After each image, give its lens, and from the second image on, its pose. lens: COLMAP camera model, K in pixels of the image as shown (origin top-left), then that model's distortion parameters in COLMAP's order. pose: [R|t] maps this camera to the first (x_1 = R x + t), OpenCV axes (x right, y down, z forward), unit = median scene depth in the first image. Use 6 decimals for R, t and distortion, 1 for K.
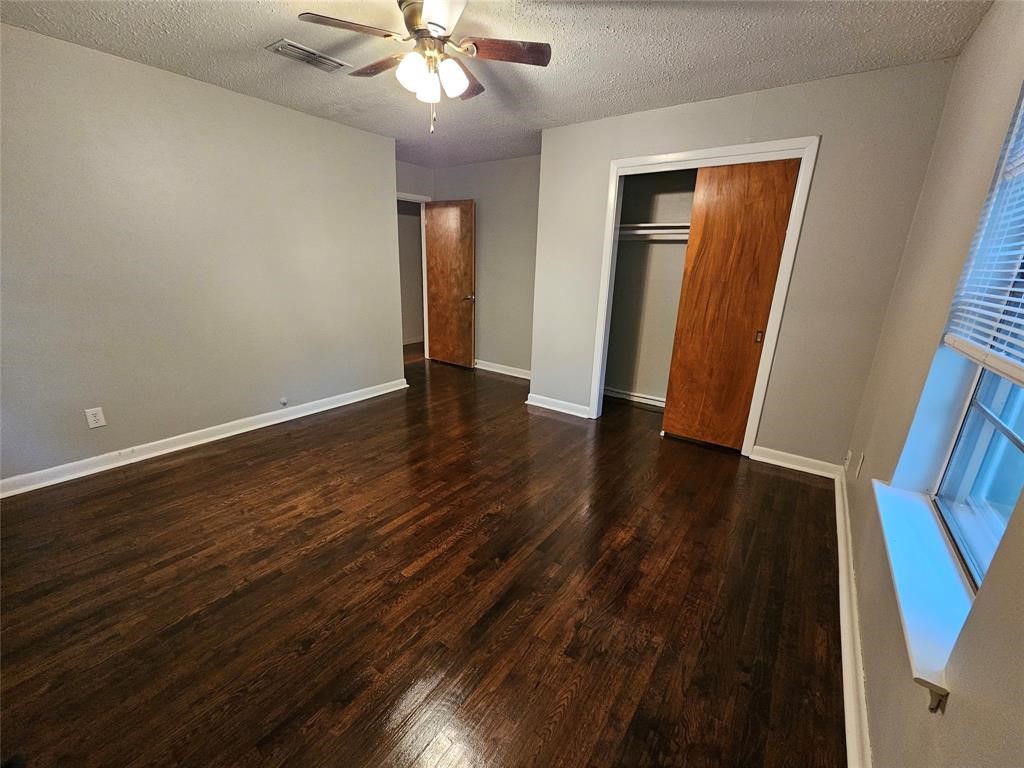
lens RADIAL K [[419.9, 0, 512.0], [0, 419.9, 384.0], [0, 0, 1]] dist [-0.001093, -0.000174]
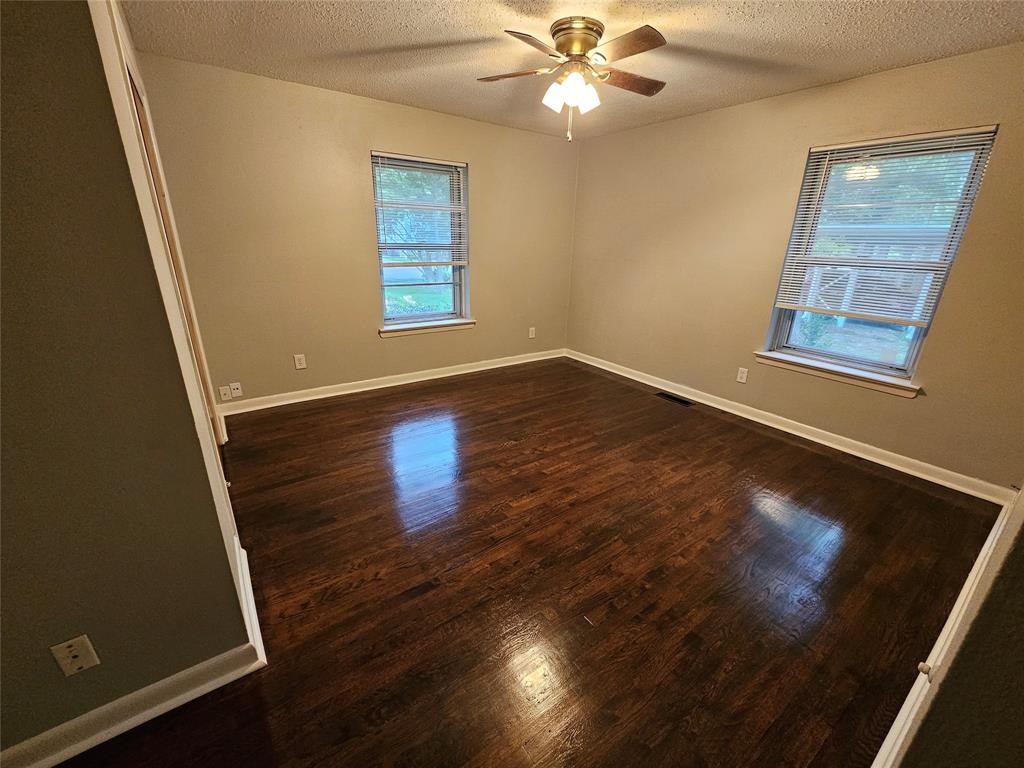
lens RADIAL K [[419.9, 0, 512.0], [0, 419.9, 384.0], [0, 0, 1]] dist [-0.001093, -0.000174]
pose [[-0.943472, -0.156185, 0.292348, -0.392552], [0.043966, 0.815254, 0.577433, -0.587450], [-0.328524, 0.557645, -0.762302, 1.874398]]
